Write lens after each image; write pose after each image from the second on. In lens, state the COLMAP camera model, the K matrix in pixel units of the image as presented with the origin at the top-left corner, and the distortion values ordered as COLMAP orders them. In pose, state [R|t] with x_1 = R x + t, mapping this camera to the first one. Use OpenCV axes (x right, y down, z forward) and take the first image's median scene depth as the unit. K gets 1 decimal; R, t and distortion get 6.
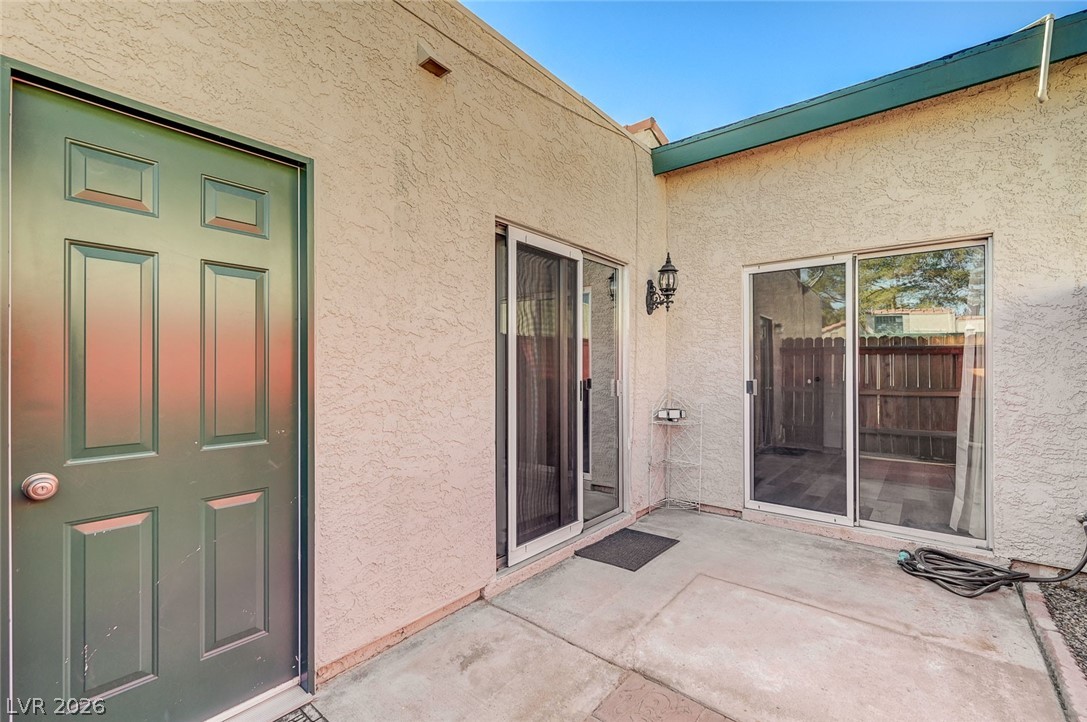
lens RADIAL K [[458.1, 0, 543.5], [0, 458.1, 361.0], [0, 0, 1]] dist [-0.000094, 0.000118]
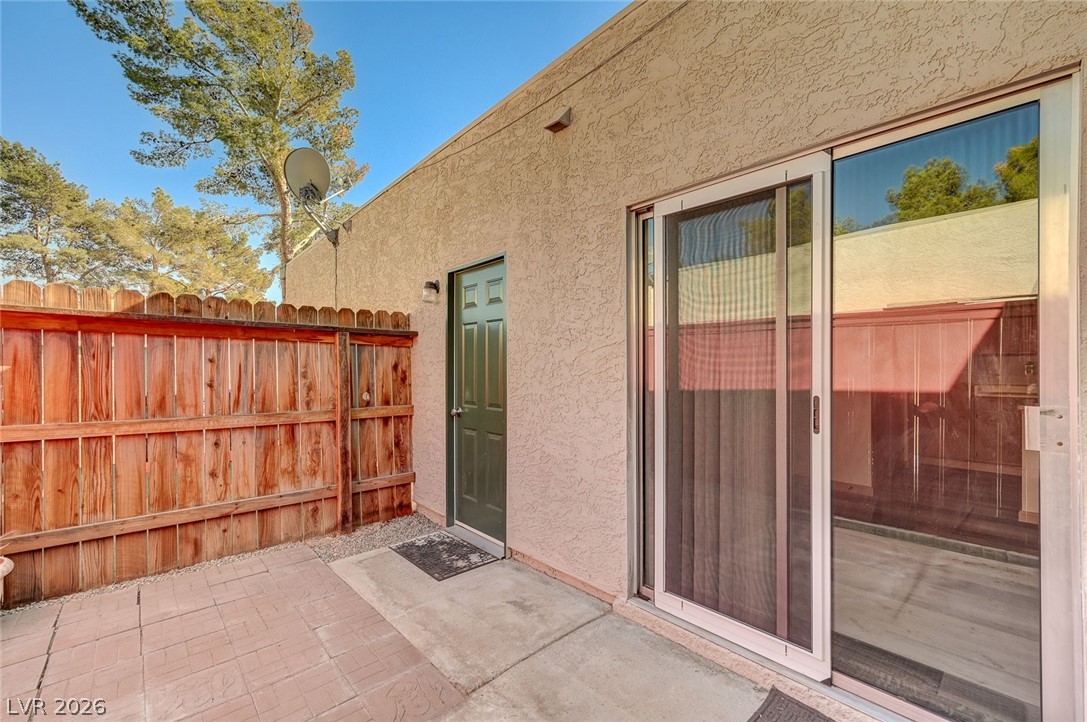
lens RADIAL K [[433.4, 0, 543.5], [0, 433.4, 361.0], [0, 0, 1]] dist [-0.001630, -0.000038]
pose [[-0.113027, -0.016970, -0.993447, 0.675409], [0.018328, 0.999648, -0.019161, 0.006562], [0.993423, -0.020373, -0.112676, 0.804002]]
